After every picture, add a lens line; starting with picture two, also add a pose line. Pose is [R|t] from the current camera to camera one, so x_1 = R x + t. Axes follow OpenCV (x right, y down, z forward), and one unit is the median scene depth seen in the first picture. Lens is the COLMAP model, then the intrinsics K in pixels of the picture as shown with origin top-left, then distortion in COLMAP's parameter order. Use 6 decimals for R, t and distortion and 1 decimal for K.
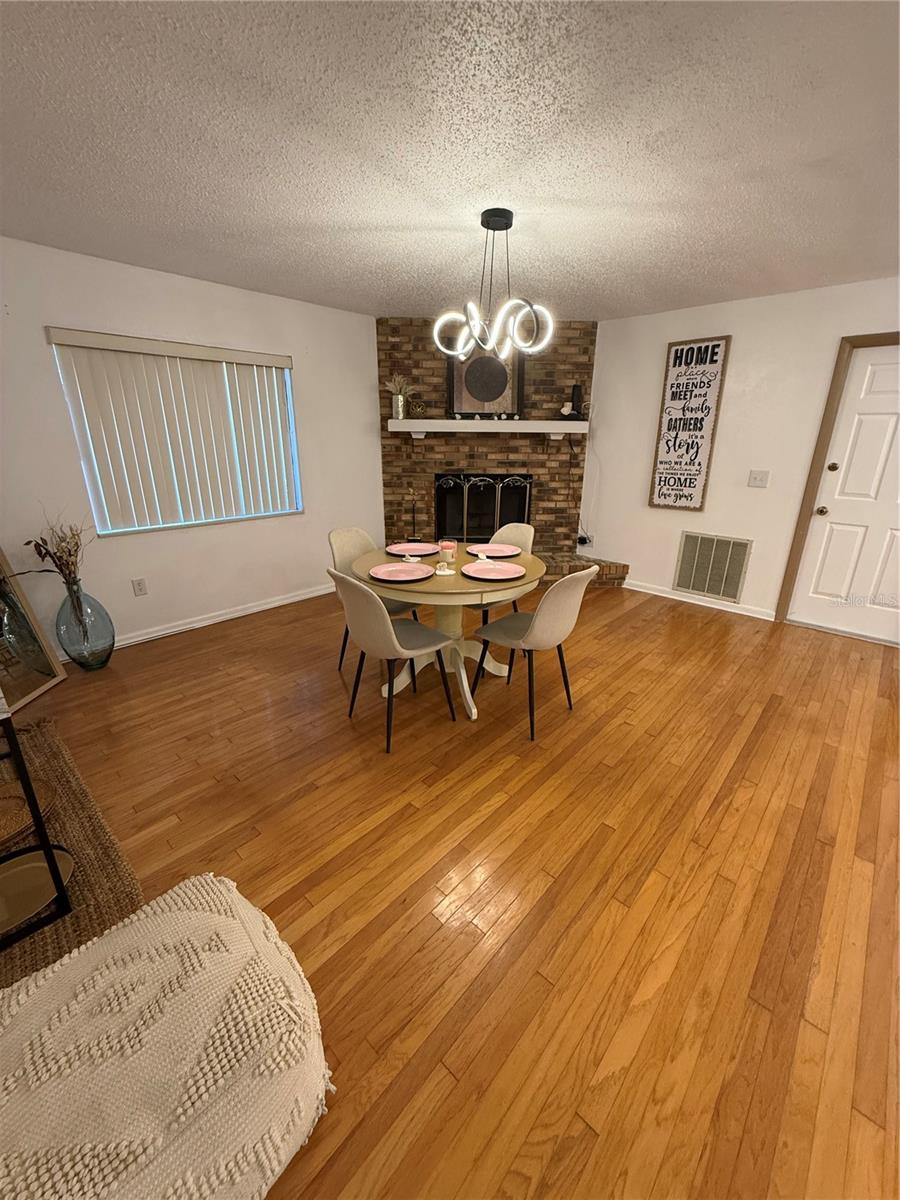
lens RADIAL K [[480.2, 0, 445.4], [0, 480.2, 595.1], [0, 0, 1]] dist [0.000617, -0.000126]
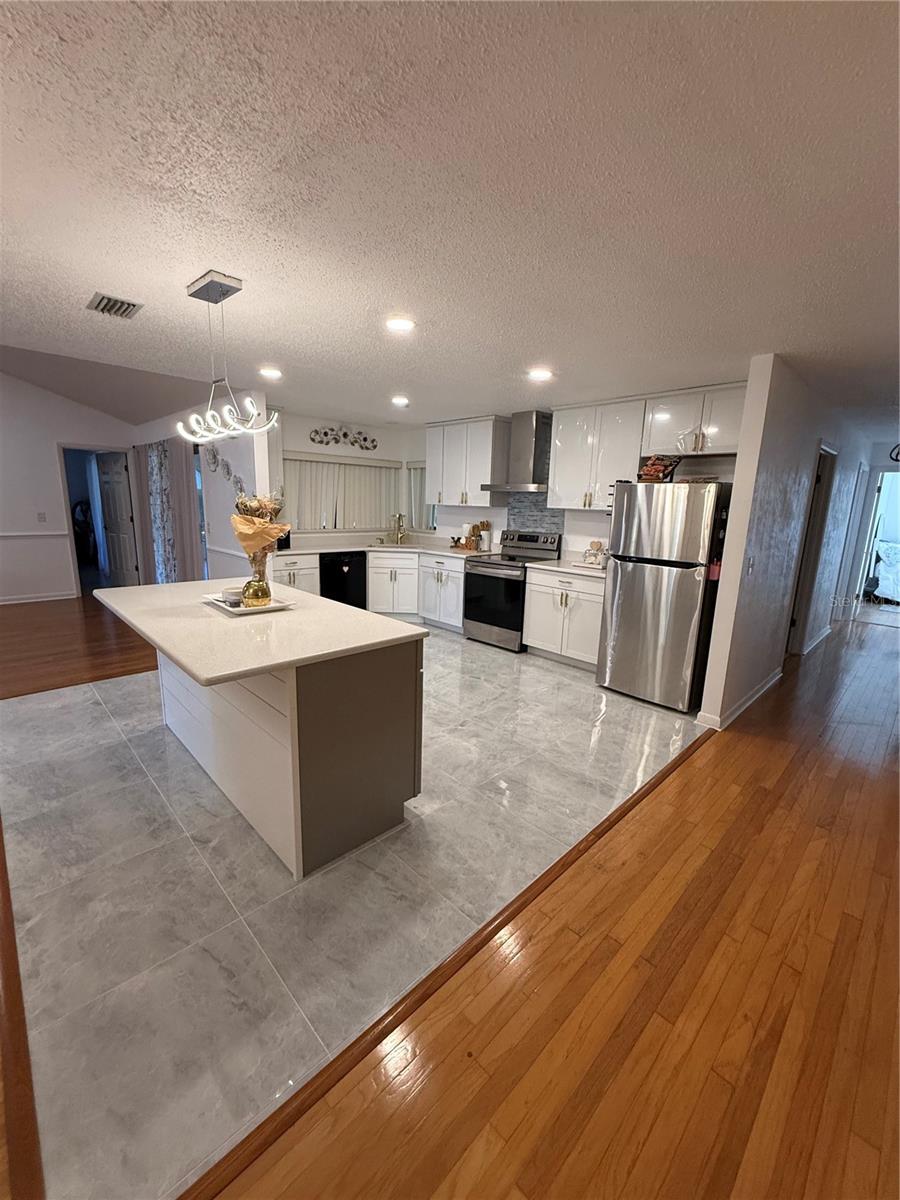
lens RADIAL K [[480.2, 0, 452.6], [0, 480.2, 605.2], [0, 0, 1]] dist [0.000617, -0.000126]
pose [[-0.998747, -0.032751, 0.037849, 0.438103], [-0.009241, 0.863865, 0.503638, -0.194105], [-0.049191, 0.502657, -0.863085, 0.559116]]
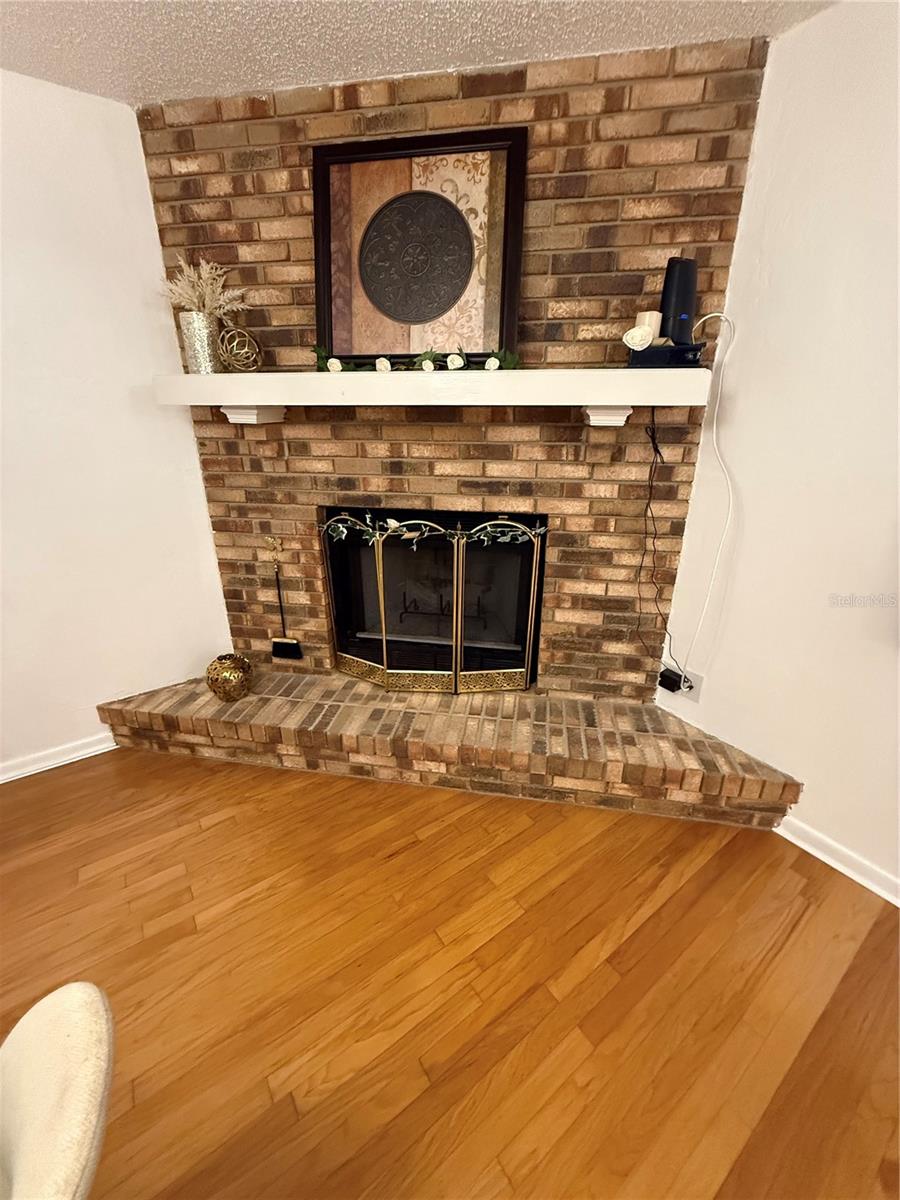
lens RADIAL K [[480.2, 0, 445.5], [0, 480.2, 595.3], [0, 0, 1]] dist [0.000617, -0.000126]
pose [[0.979834, 0.065438, -0.188792, 0.182021], [-0.059526, 0.997547, 0.036821, -0.198727], [0.190738, -0.024841, 0.981327, 0.605917]]
